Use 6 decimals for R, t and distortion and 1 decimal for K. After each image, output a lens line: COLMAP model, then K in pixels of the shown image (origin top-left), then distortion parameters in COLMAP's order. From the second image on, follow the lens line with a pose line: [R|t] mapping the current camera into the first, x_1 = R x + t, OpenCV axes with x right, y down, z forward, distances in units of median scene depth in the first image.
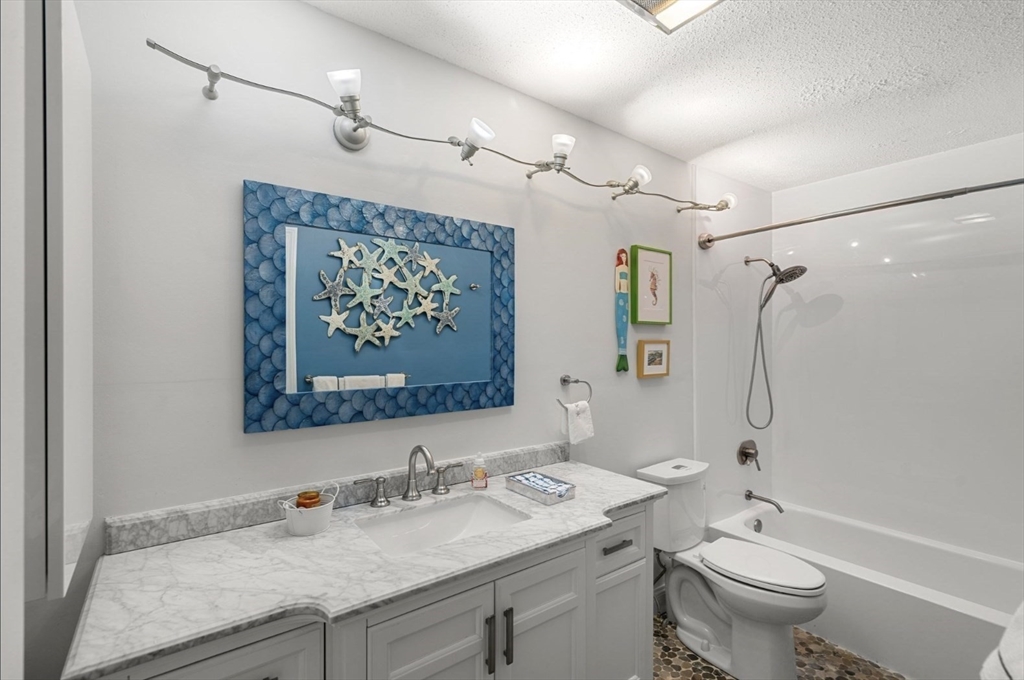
lens RADIAL K [[470.6, 0, 512.0], [0, 470.6, 340.0], [0, 0, 1]] dist [0.000705, -0.000035]
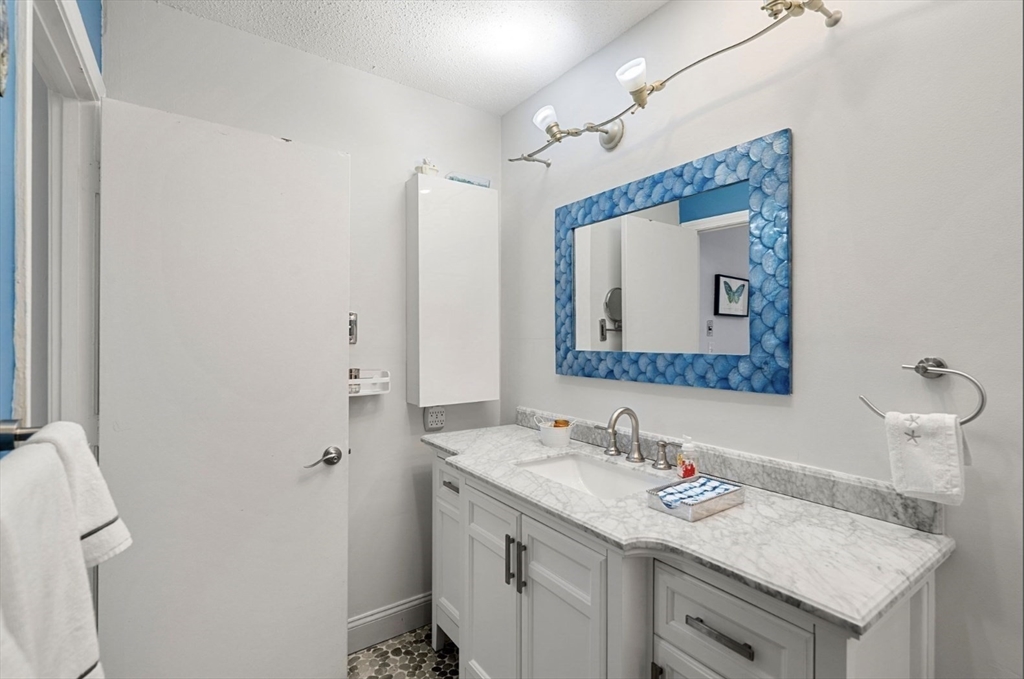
lens RADIAL K [[472.3, 0, 500.4], [0, 472.3, 336.7], [0, 0, 1]] dist [-0.014660, 0.000324]
pose [[-0.056758, -0.004930, -0.998376, 0.787023], [0.001779, 0.999986, -0.005039, 0.068194], [0.998386, -0.002062, -0.056748, 0.728631]]
